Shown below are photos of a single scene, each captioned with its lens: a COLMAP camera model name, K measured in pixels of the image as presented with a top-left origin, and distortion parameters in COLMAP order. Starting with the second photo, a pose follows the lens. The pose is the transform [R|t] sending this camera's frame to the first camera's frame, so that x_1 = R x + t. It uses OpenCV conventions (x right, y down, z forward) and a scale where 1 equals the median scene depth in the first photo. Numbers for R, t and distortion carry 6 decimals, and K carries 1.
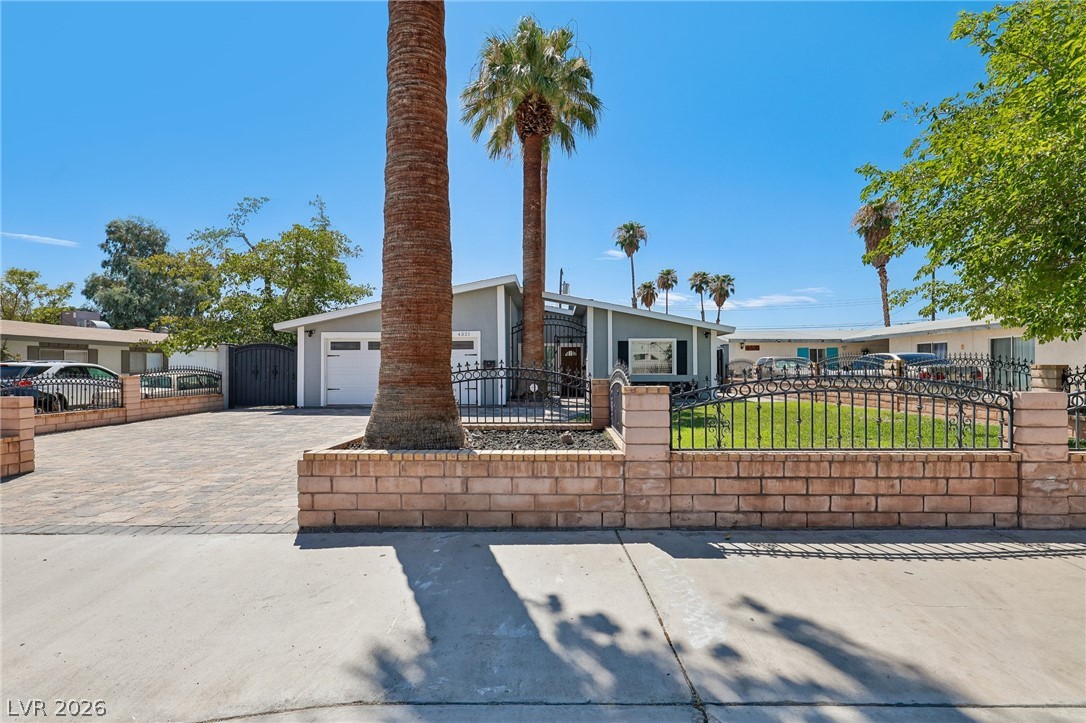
lens RADIAL K [[484.3, 0, 543.0], [0, 484.3, 361.5], [0, 0, 1]] dist [-0.000937, -0.000076]
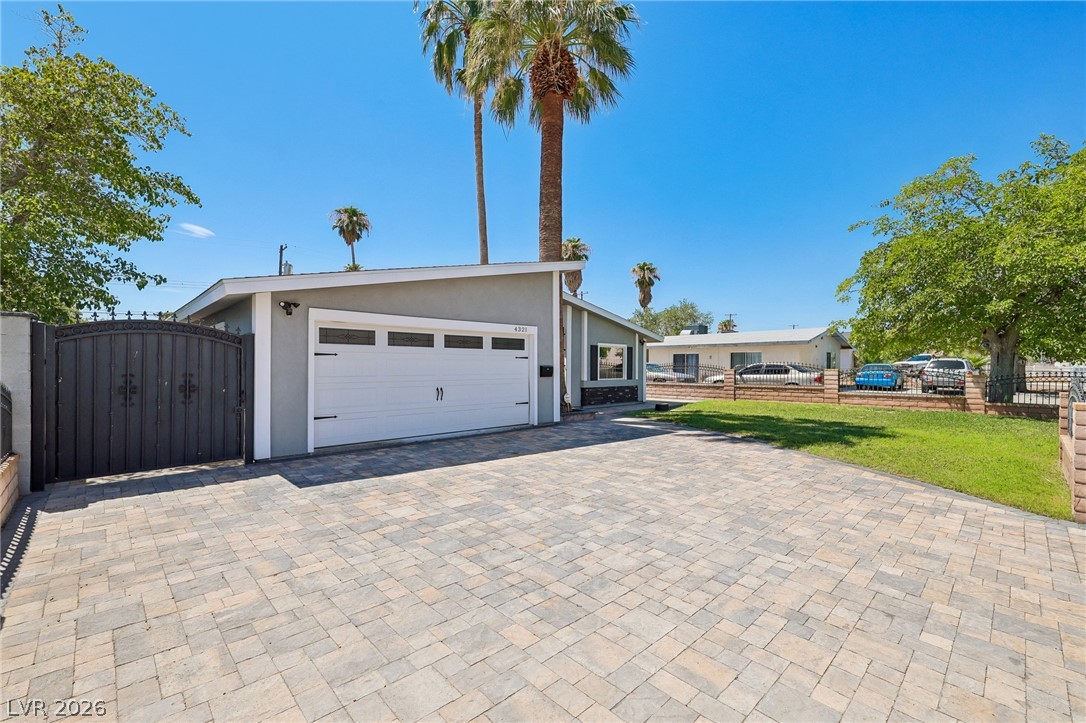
lens RADIAL K [[460.2, 0, 537.6], [0, 460.2, 362.9], [0, 0, 1]] dist [-0.000136, 0.000023]
pose [[0.707893, 0.010399, 0.706243, -0.602771], [-0.015815, 0.999874, 0.001130, -0.006522], [-0.706142, -0.011969, 0.707969, 0.464380]]
